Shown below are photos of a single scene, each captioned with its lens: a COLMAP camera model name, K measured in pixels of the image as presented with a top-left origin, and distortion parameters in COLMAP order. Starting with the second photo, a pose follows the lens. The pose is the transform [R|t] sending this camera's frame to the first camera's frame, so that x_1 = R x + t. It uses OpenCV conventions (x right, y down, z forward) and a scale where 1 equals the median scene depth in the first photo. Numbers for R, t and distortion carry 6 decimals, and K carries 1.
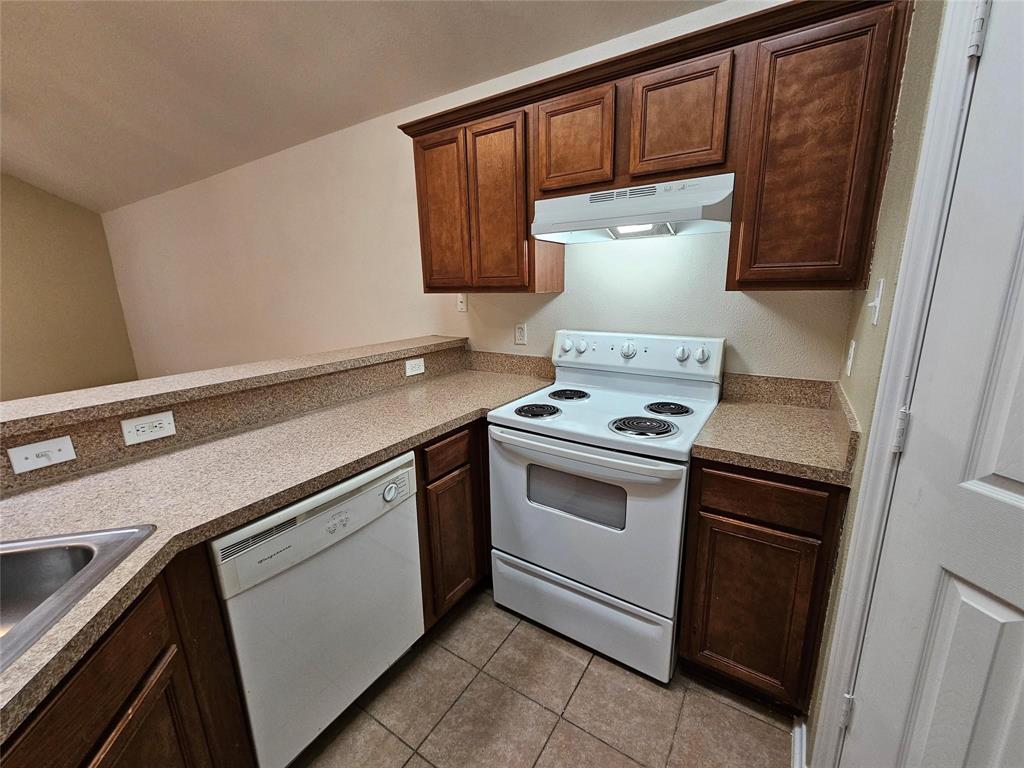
lens RADIAL K [[416.2, 0, 516.1], [0, 416.2, 383.2], [0, 0, 1]] dist [-0.000874, 0.000569]
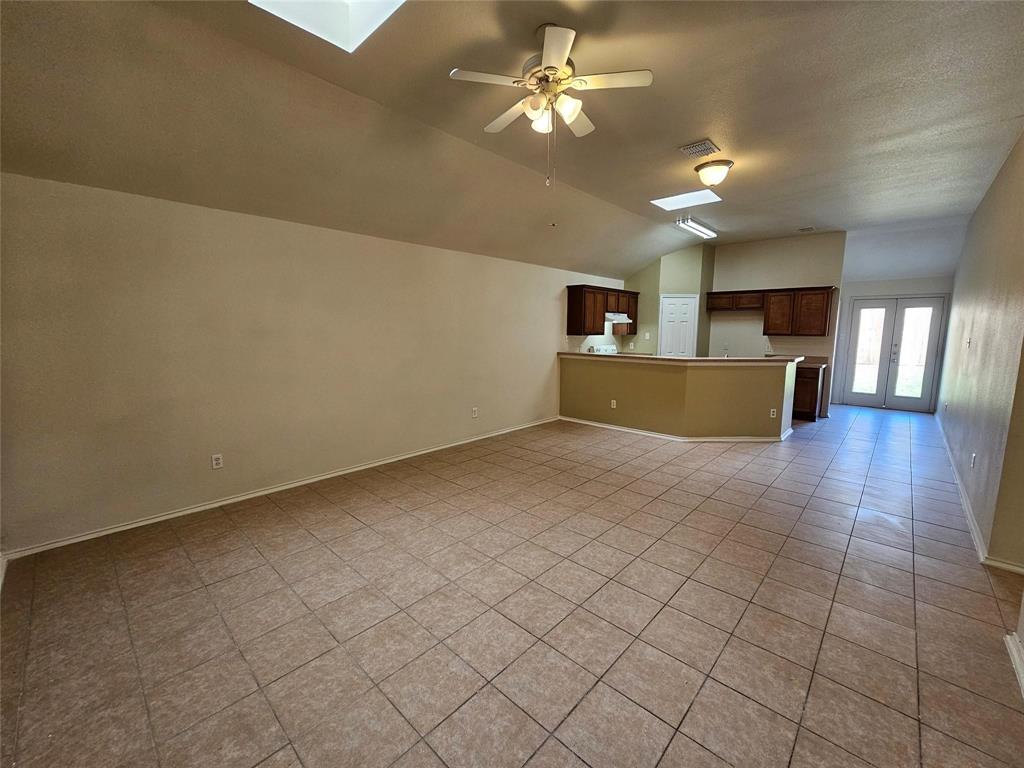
lens RADIAL K [[416.2, 0, 525.3], [0, 416.2, 384.0], [0, 0, 1]] dist [-0.000874, 0.000569]
pose [[0.160682, -0.108462, 0.981029, -5.291997], [0.220144, 0.972843, 0.071500, -0.292003], [-0.962142, 0.204479, 0.180196, 1.489583]]
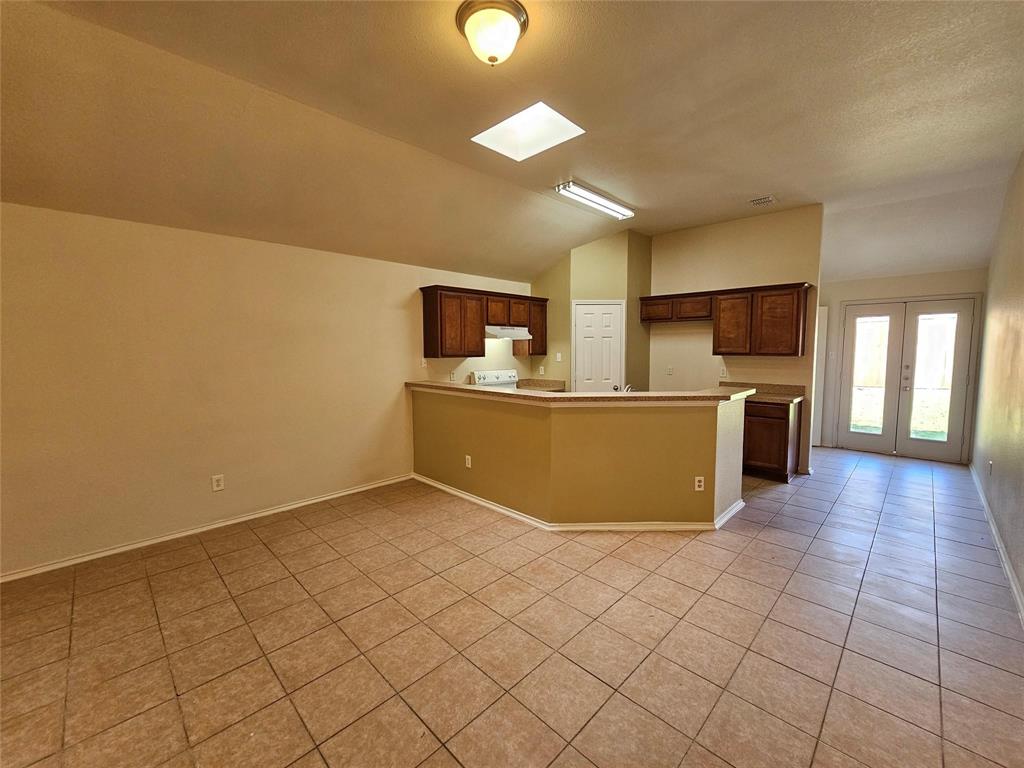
lens RADIAL K [[416.2, 0, 520.6], [0, 416.2, 383.5], [0, 0, 1]] dist [-0.000874, 0.000569]
pose [[0.195186, -0.065587, 0.978571, -3.549773], [0.226785, 0.973739, 0.020029, -0.065759], [-0.954186, 0.218016, 0.204934, 0.330369]]
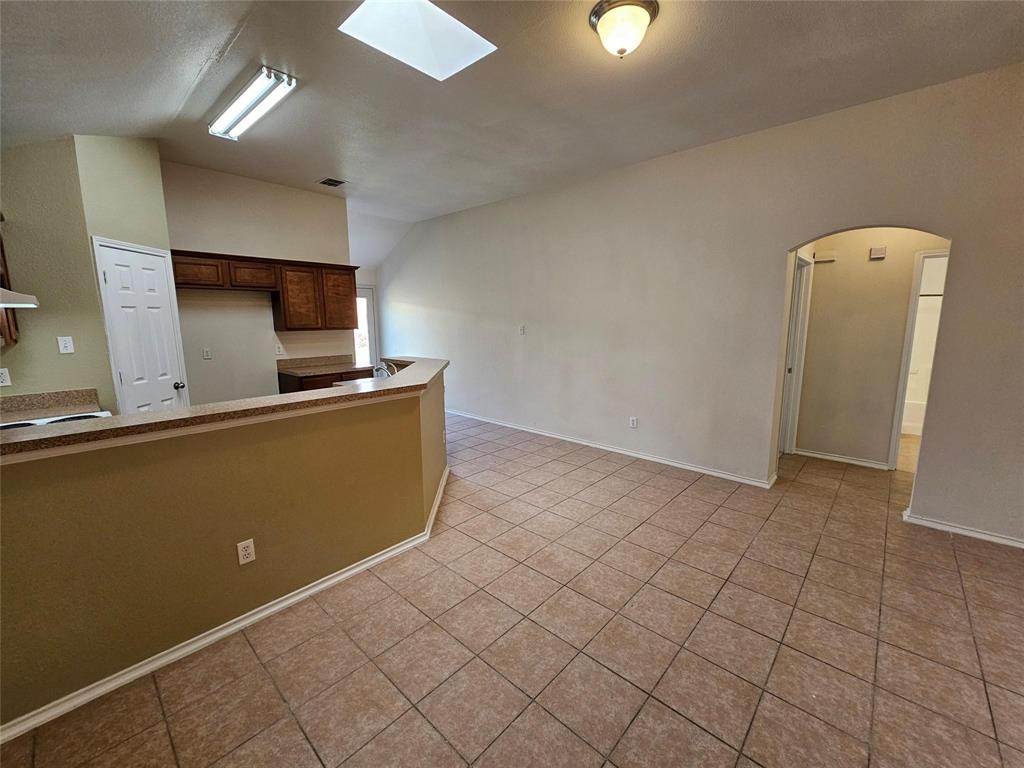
lens RADIAL K [[416.2, 0, 513.7], [0, 416.2, 382.7], [0, 0, 1]] dist [-0.000874, 0.000569]
pose [[-0.984935, 0.000376, 0.172923, -1.953745], [0.065726, 0.925761, 0.372352, -0.617963], [-0.159945, 0.378108, -0.911840, 2.421548]]
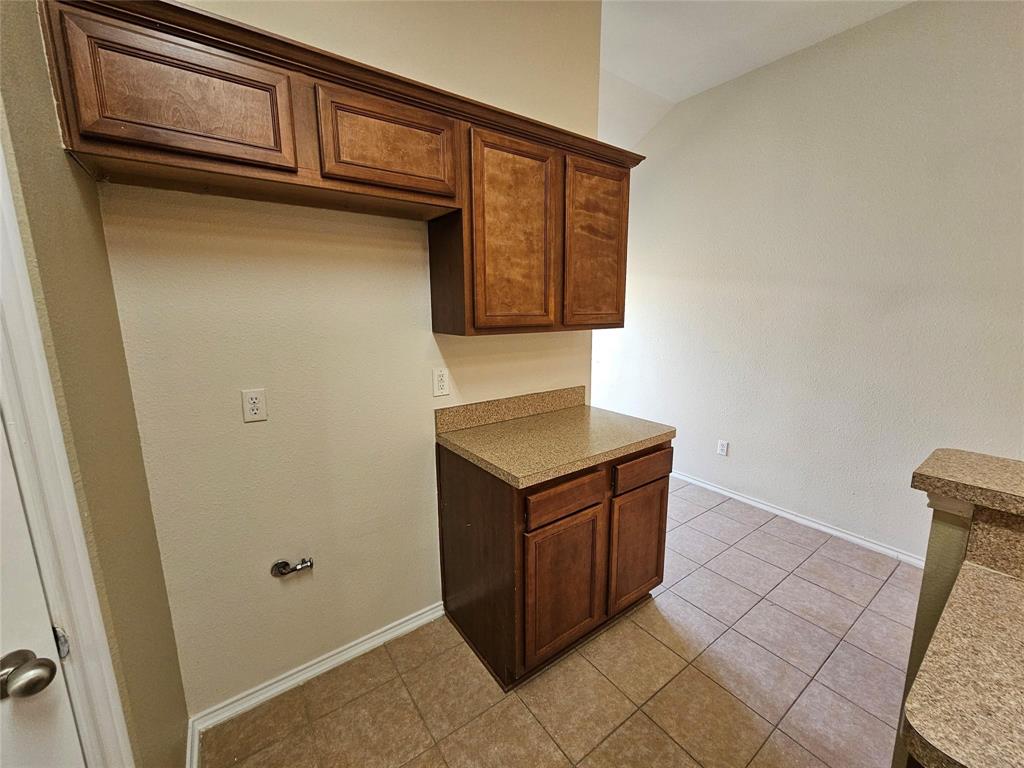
lens RADIAL K [[416.2, 0, 517.1], [0, 416.2, 382.8], [0, 0, 1]] dist [-0.000874, 0.000569]
pose [[-0.934389, -0.039333, 0.354076, 0.013042], [0.105272, 0.919018, 0.379899, -0.145846], [-0.340345, 0.392248, -0.854580, 0.366679]]
